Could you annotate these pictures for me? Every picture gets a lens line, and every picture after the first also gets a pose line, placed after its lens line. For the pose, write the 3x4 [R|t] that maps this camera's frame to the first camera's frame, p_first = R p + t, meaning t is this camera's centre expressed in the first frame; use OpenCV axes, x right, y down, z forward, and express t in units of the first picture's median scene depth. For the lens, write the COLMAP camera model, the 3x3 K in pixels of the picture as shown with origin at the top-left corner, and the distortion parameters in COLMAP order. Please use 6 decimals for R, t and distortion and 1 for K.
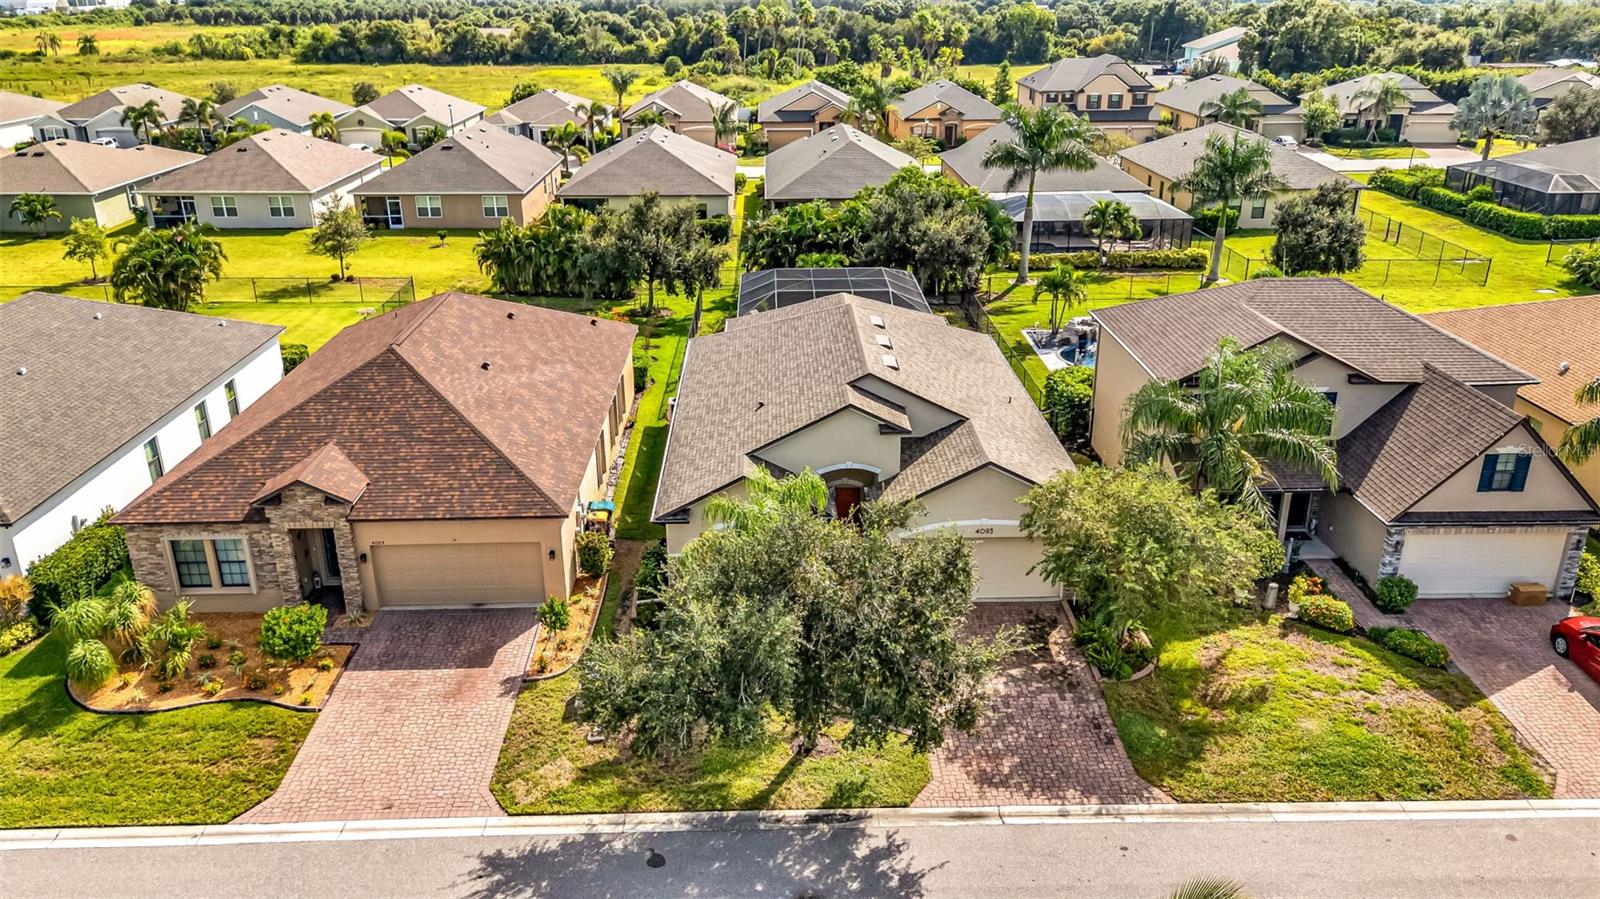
lens RADIAL K [[1167.4, 0, 800.0], [0, 1167.4, 449.5], [0, 0, 1]] dist [0.073378, -0.062975]
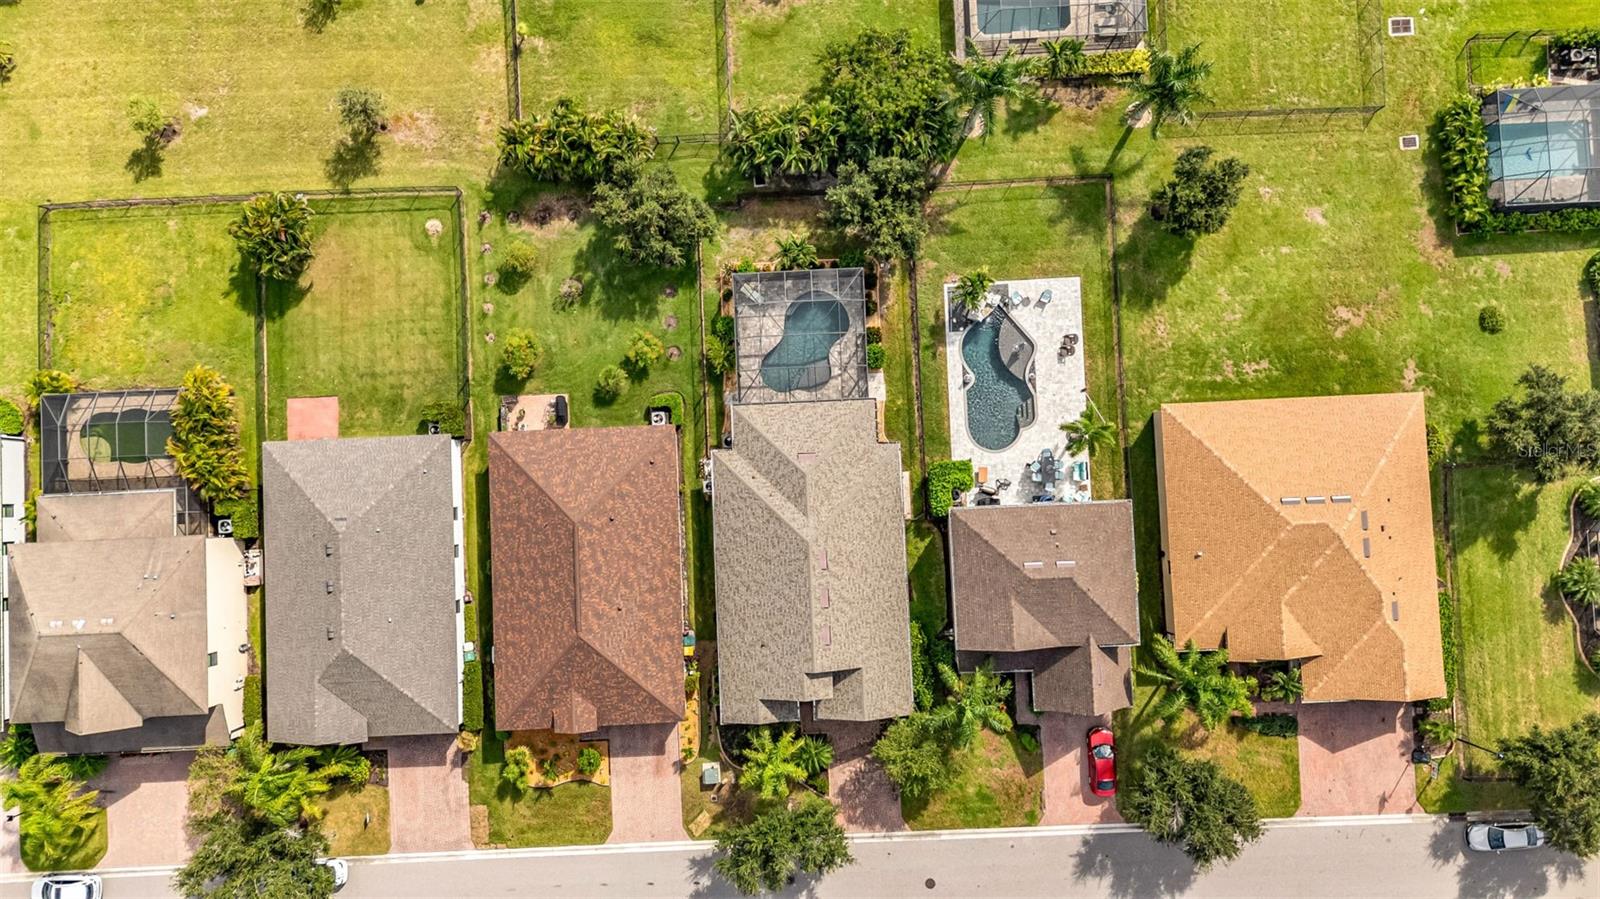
lens RADIAL K [[1167.4, 0, 800.0], [0, 1167.4, 449.5], [0, 0, 1]] dist [0.073378, -0.062975]
pose [[0.999779, -0.016753, -0.012729, 0.066274], [0.018581, 0.419188, 0.907709, -2.158850], [-0.009871, -0.907745, 0.419407, 0.472325]]
